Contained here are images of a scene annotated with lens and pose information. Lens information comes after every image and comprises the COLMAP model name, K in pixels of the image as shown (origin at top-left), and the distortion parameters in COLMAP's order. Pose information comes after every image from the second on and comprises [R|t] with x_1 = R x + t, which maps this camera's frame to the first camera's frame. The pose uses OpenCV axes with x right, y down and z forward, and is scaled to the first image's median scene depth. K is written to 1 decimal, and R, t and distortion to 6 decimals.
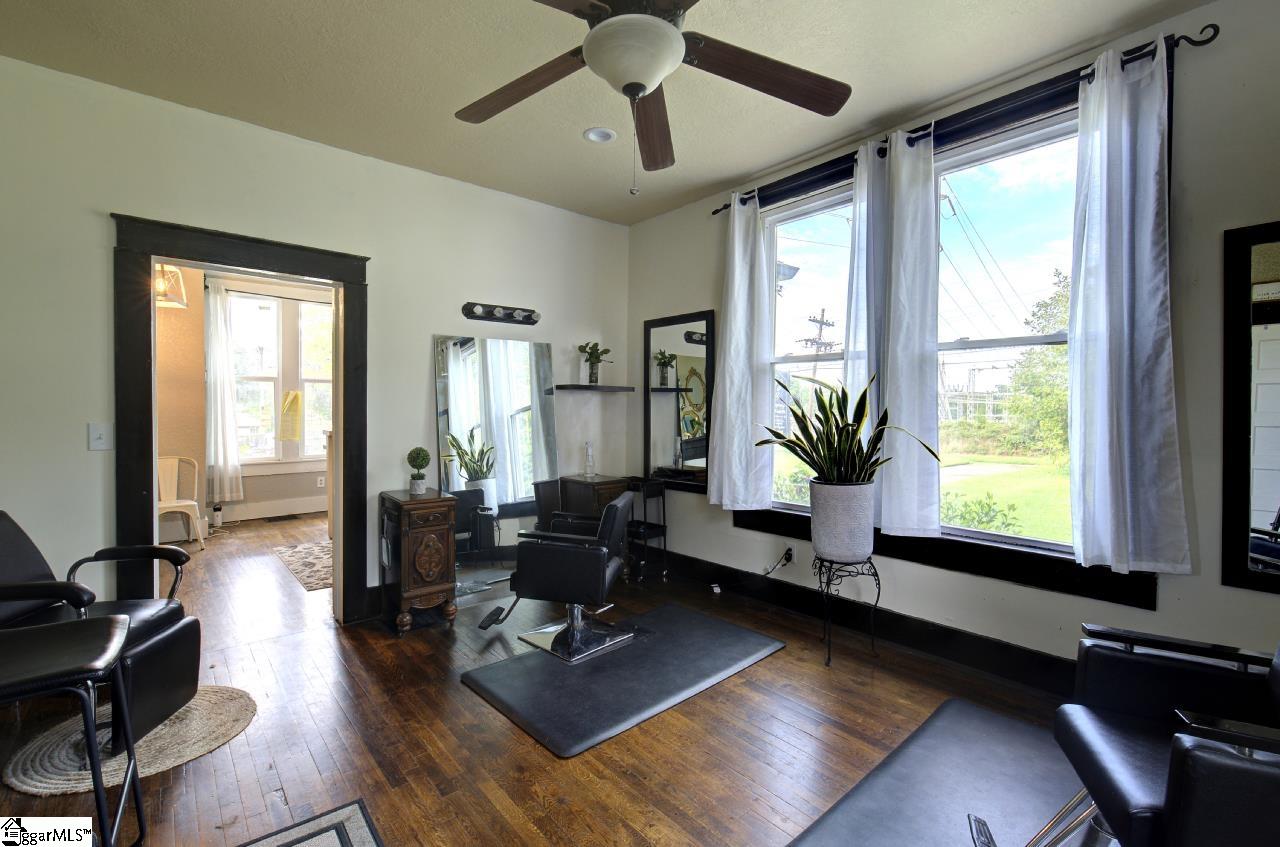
lens RADIAL K [[566.5, 0, 642.0], [0, 566.5, 418.4], [0, 0, 1]] dist [0.000504, 0.000992]
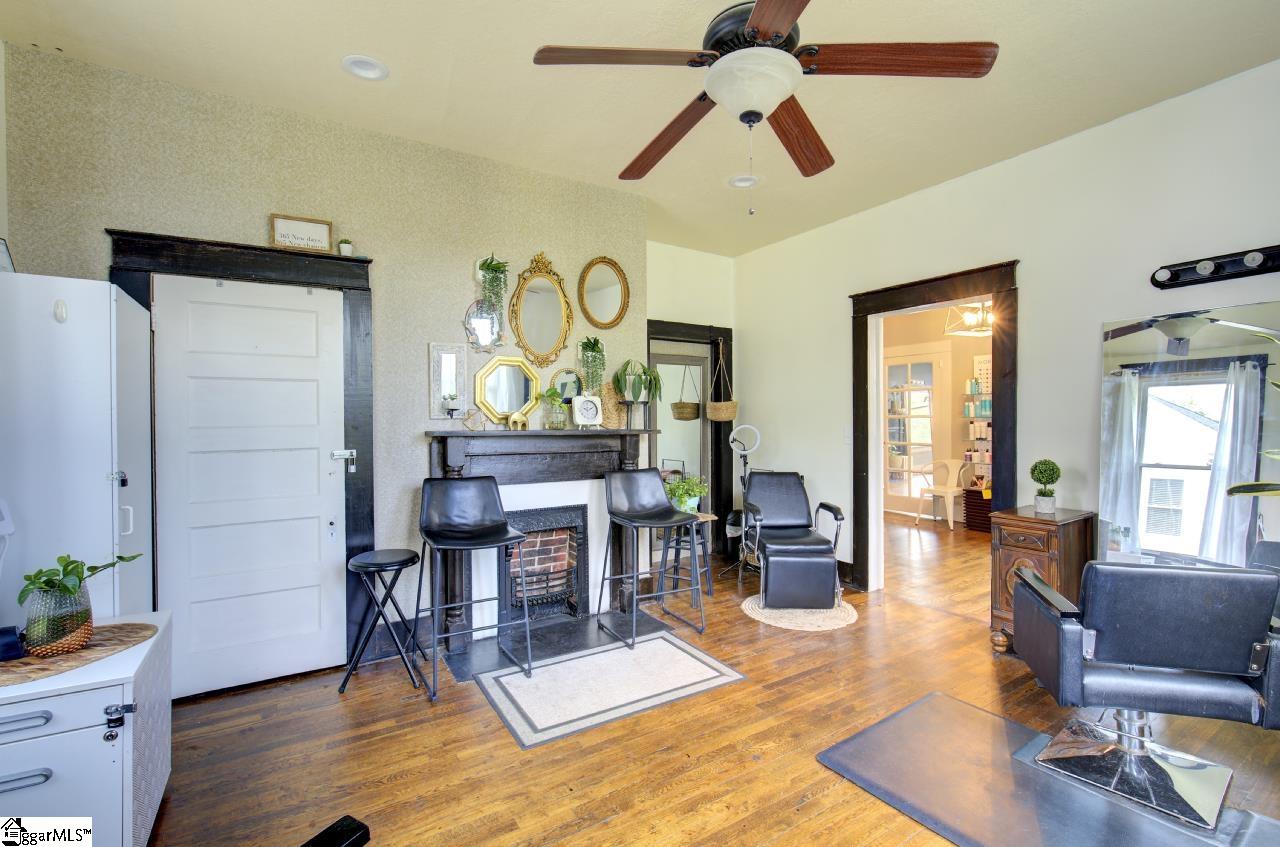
lens RADIAL K [[566.5, 0, 642.0], [0, 566.5, 418.4], [0, 0, 1]] dist [0.000504, 0.000992]
pose [[-0.144277, 0.000192, -0.989537, 0.731598], [-0.002969, 0.999995, 0.000627, -0.015195], [0.989533, 0.003028, -0.144276, 0.653990]]
